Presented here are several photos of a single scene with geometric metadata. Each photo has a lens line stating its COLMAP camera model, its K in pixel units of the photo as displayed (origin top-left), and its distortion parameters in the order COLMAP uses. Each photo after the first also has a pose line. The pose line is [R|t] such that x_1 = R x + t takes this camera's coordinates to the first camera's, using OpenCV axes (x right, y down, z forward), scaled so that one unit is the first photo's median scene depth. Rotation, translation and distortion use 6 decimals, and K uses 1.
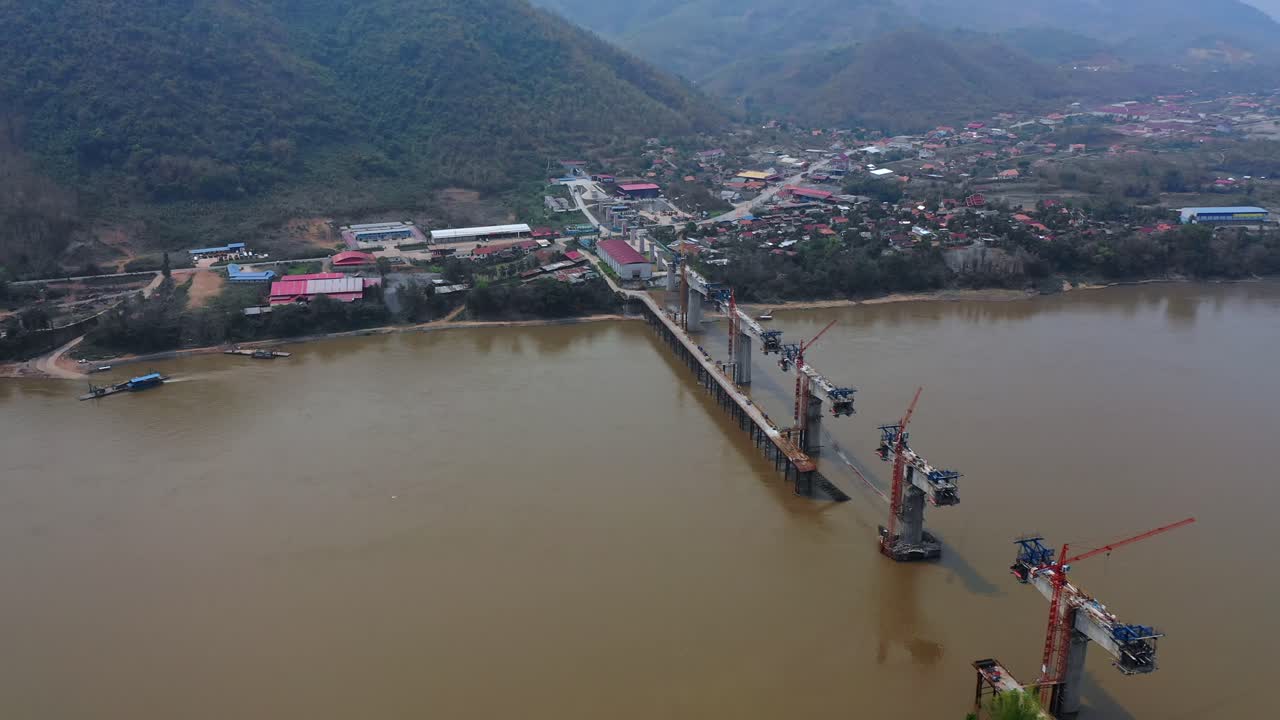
lens RADIAL K [[1032.5, 0, 639.6], [0, 1032.5, 359.9], [0, 0, 1]] dist [-0.000480, 0.013271]
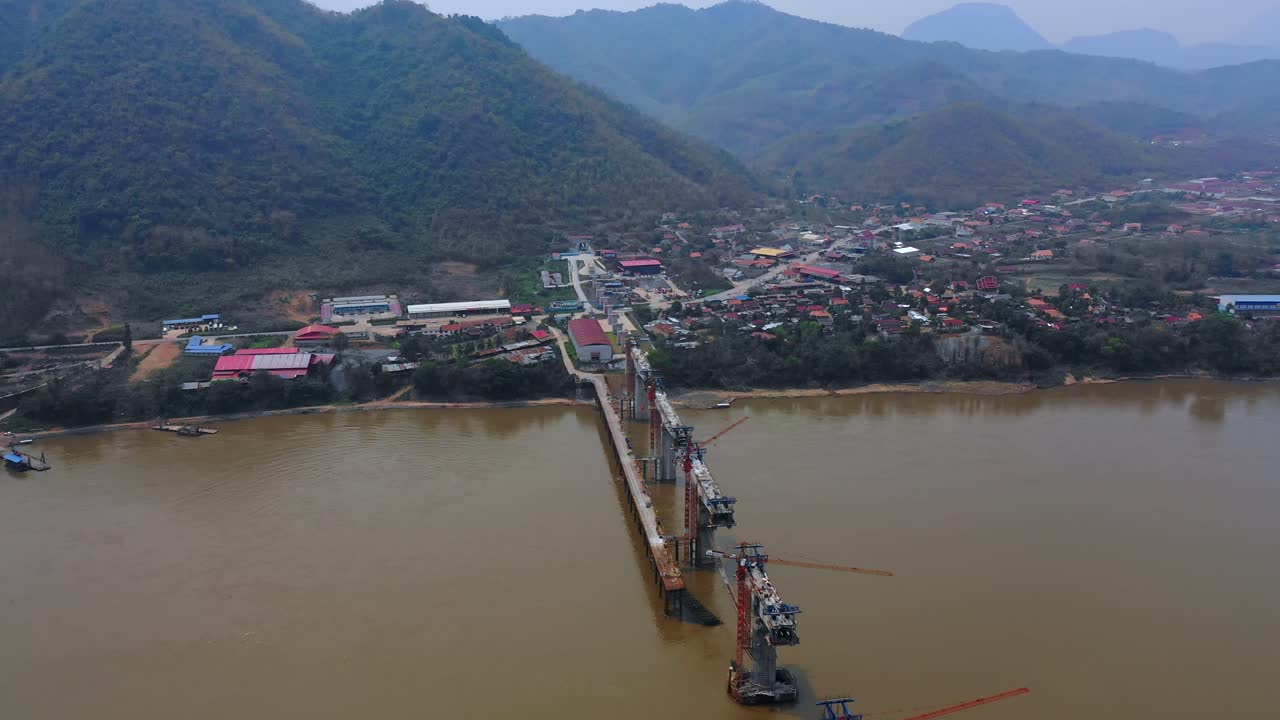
lens RADIAL K [[1032.5, 0, 640.4], [0, 1032.5, 359.3], [0, 0, 1]] dist [-0.000480, 0.013271]
pose [[0.994841, 0.023883, -0.098592, 0.106682], [-0.030334, 0.997459, -0.064456, -0.016143], [0.096802, 0.067114, 0.993038, 0.046968]]
